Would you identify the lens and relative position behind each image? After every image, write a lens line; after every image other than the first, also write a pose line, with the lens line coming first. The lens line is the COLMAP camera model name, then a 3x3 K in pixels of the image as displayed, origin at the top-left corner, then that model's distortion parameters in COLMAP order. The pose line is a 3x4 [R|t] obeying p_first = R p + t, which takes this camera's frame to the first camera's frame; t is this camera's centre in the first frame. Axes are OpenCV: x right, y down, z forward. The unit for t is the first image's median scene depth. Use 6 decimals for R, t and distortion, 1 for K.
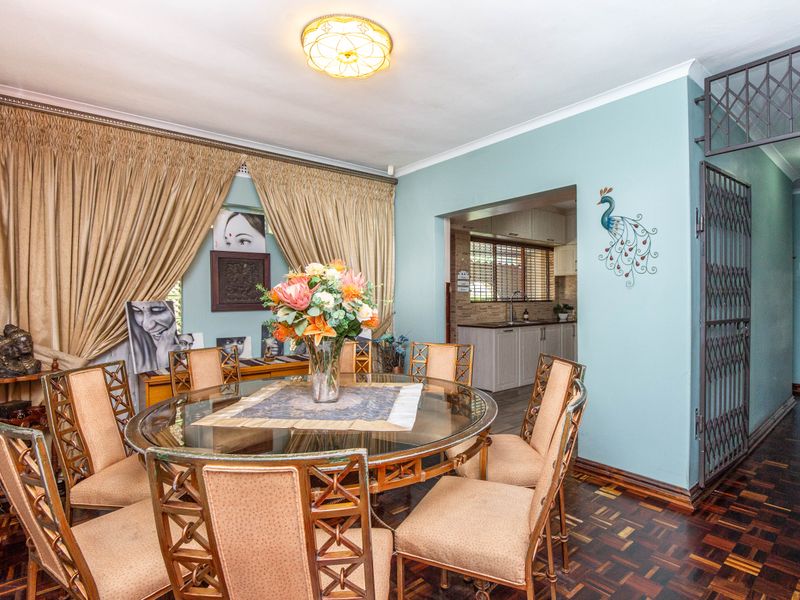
lens RADIAL K [[419.7, 0, 395.2], [0, 419.7, 303.4], [0, 0, 1]] dist [-0.014934, 0.001876]
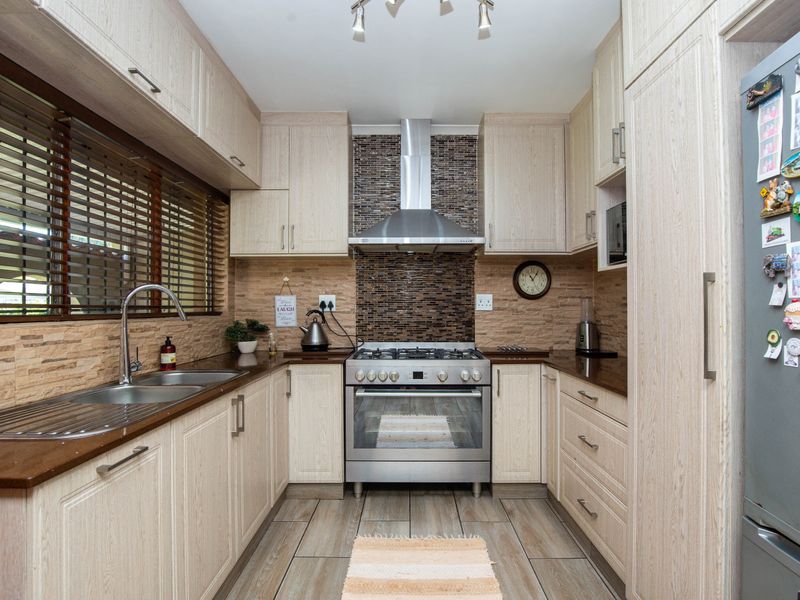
lens RADIAL K [[419.7, 0, 403.6], [0, 419.7, 302.0], [0, 0, 1]] dist [-0.014934, 0.001876]
pose [[0.622030, 0.016783, 0.782814, 0.158160], [0.003472, 0.999701, -0.024192, -0.007344], [-0.782986, 0.017766, 0.621786, 0.623396]]
